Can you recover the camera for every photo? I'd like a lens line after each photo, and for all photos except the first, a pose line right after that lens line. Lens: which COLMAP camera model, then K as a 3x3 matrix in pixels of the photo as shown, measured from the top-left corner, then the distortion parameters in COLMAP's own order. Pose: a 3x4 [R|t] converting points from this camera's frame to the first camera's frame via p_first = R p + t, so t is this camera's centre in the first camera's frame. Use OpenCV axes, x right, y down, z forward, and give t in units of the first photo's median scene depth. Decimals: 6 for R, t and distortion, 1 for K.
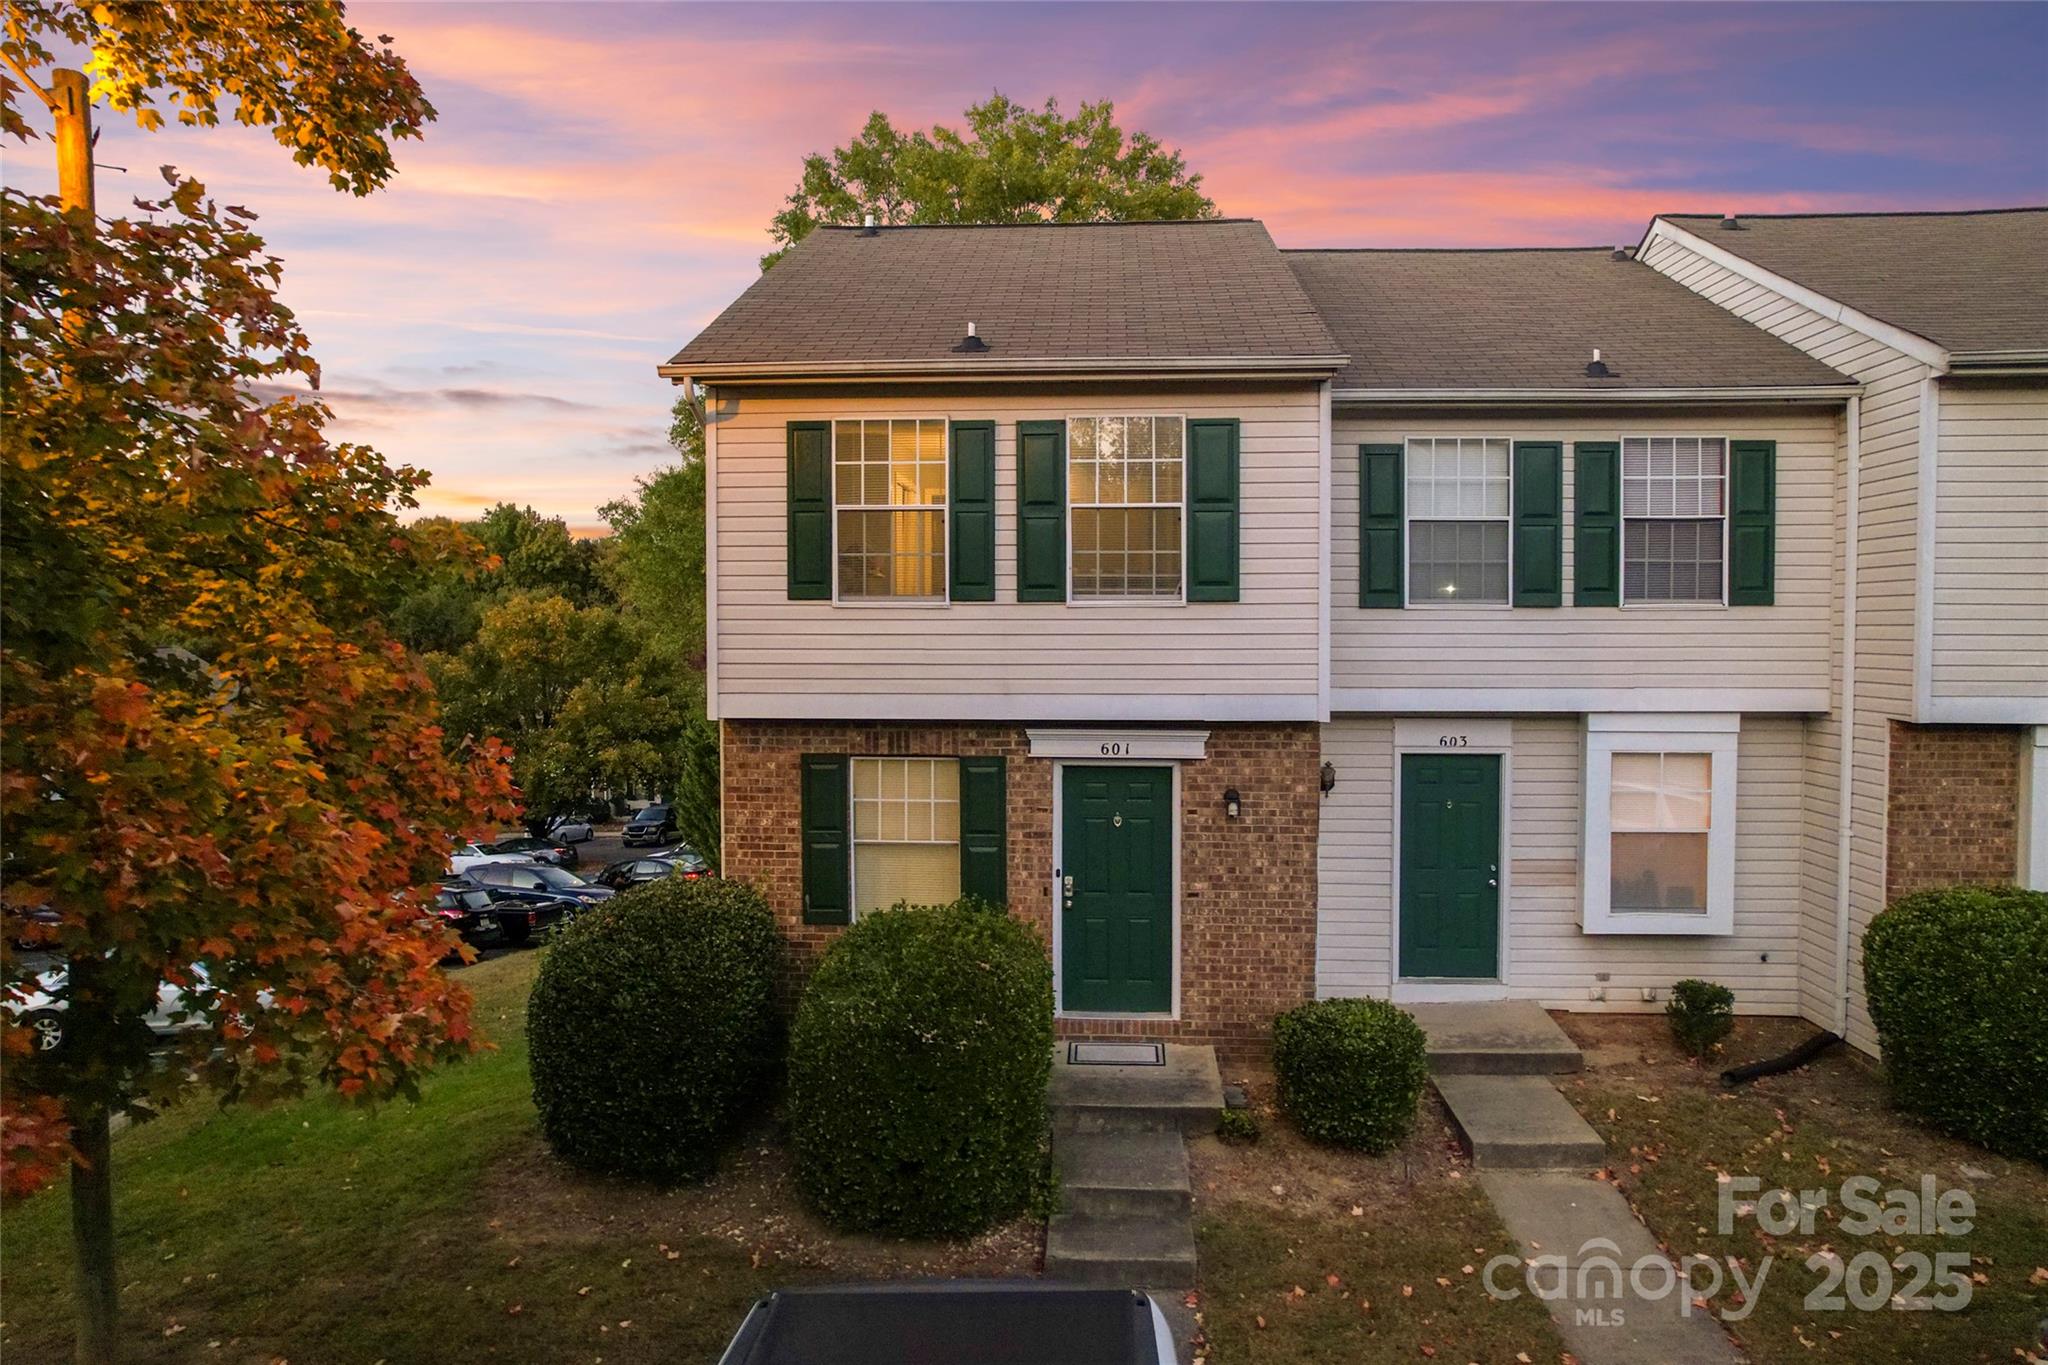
lens RADIAL K [[1338.5, 0, 1011.5], [0, 1338.5, 657.0], [0, 0, 1]] dist [-0.061105, 0.059820]
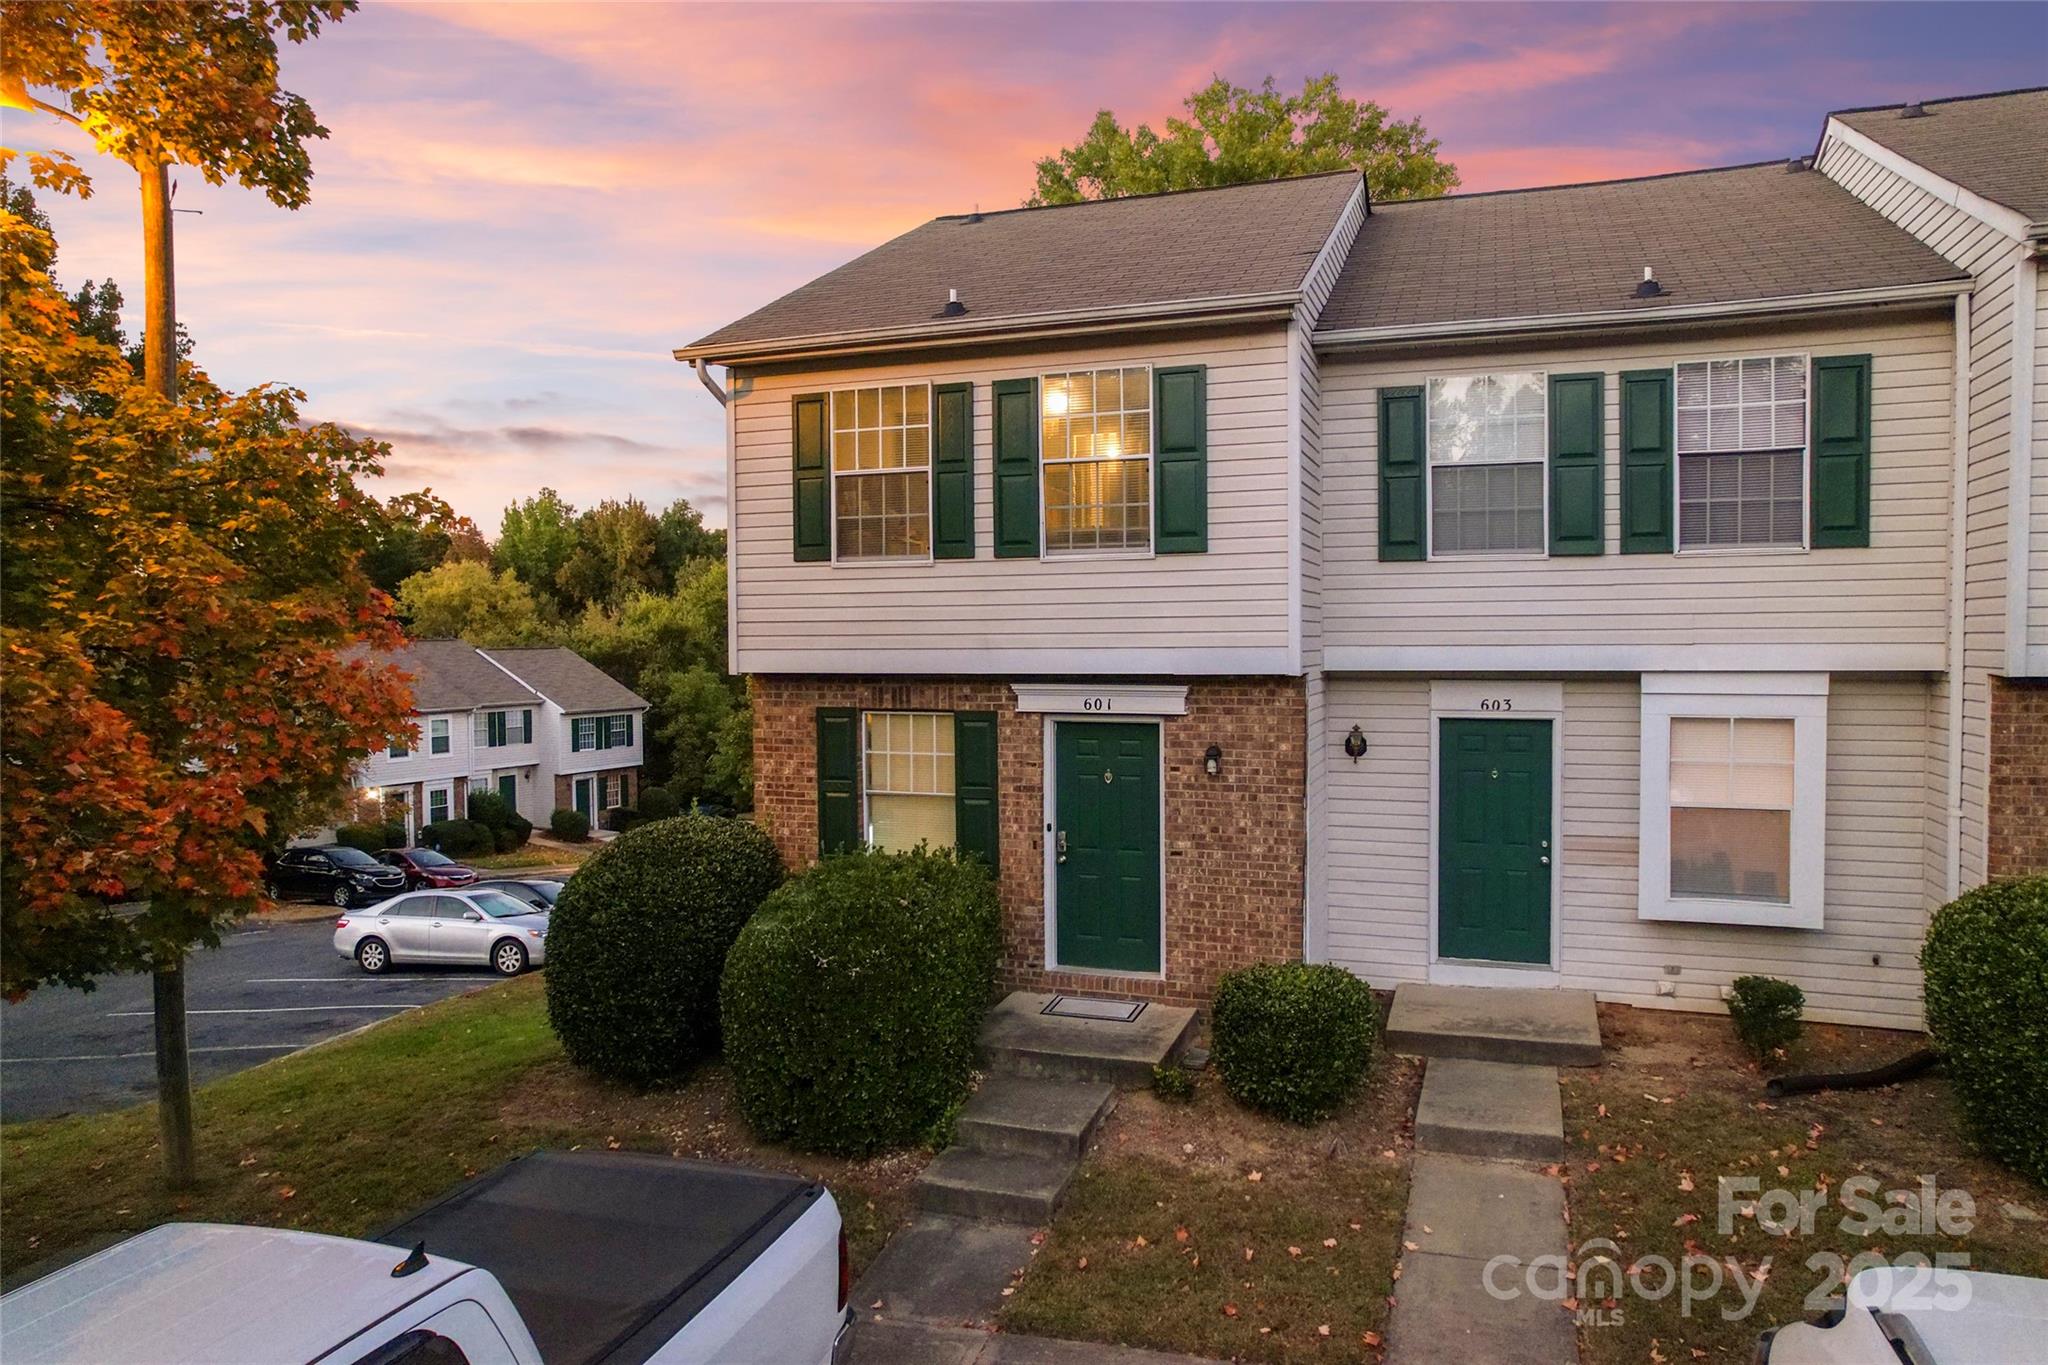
lens RADIAL K [[1325.4, 0, 1013.9], [0, 1325.4, 669.4], [0, 0, 1]] dist [-0.061867, 0.062908]
pose [[0.960300, 0.000547, -0.278971, 0.293834], [0.000132, 0.999997, 0.002414, 0.040298], [0.278971, -0.002355, 0.960297, 0.030609]]
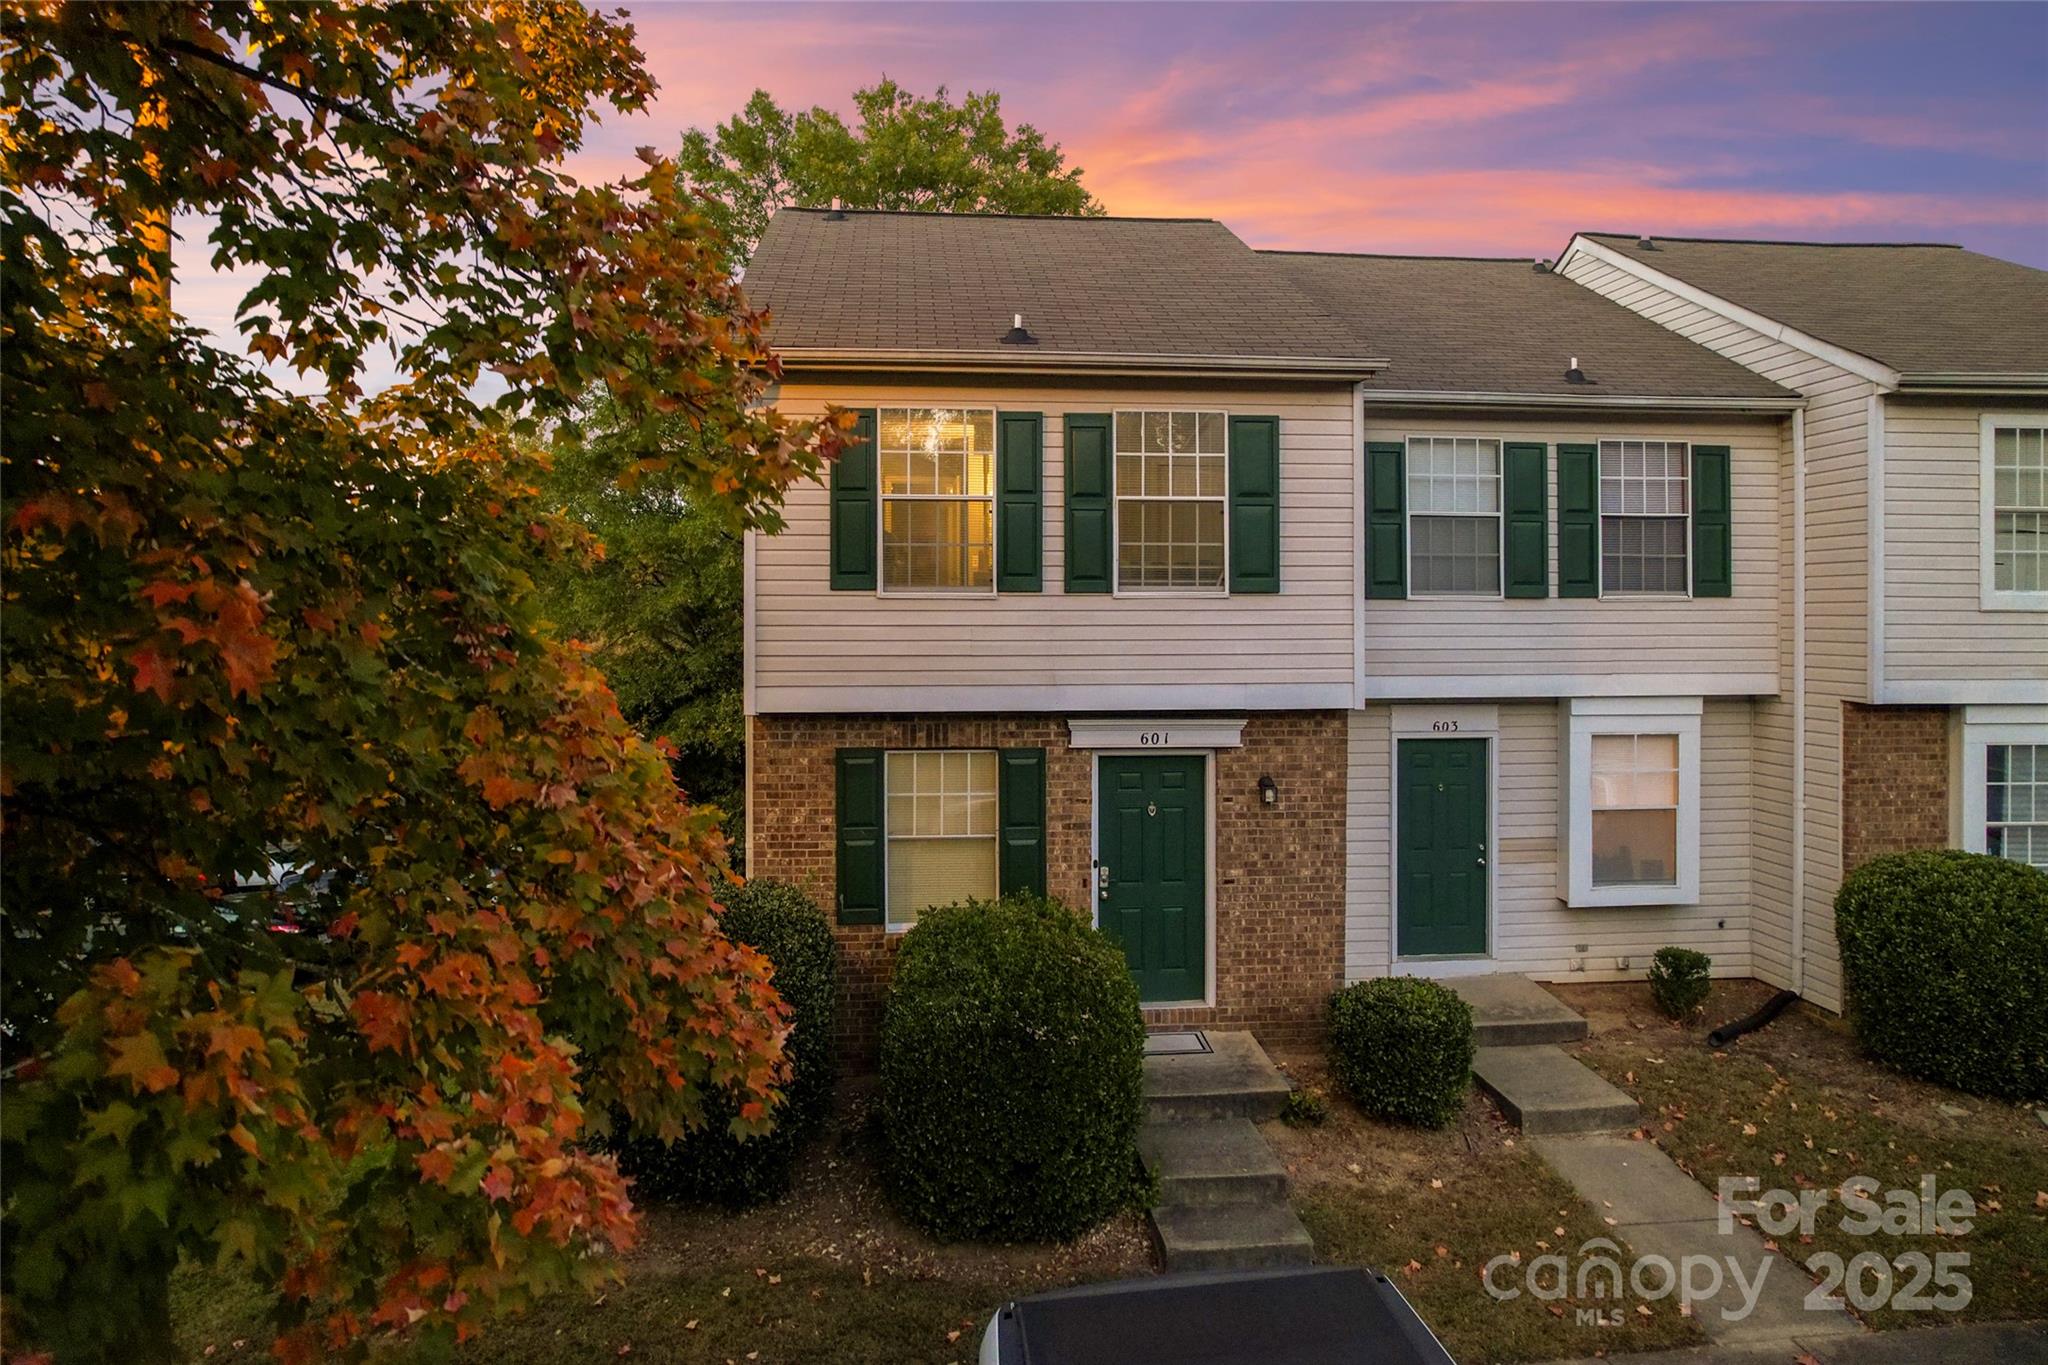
lens RADIAL K [[1360.5, 0, 1013.3], [0, 1360.5, 595.5], [0, 0, 1]] dist [-0.056583, 0.050795]
pose [[0.987337, 0.002381, 0.158619, -0.190450], [0.003279, 0.999367, -0.035410, -0.003274], [-0.158603, 0.035482, 0.986705, 0.001141]]
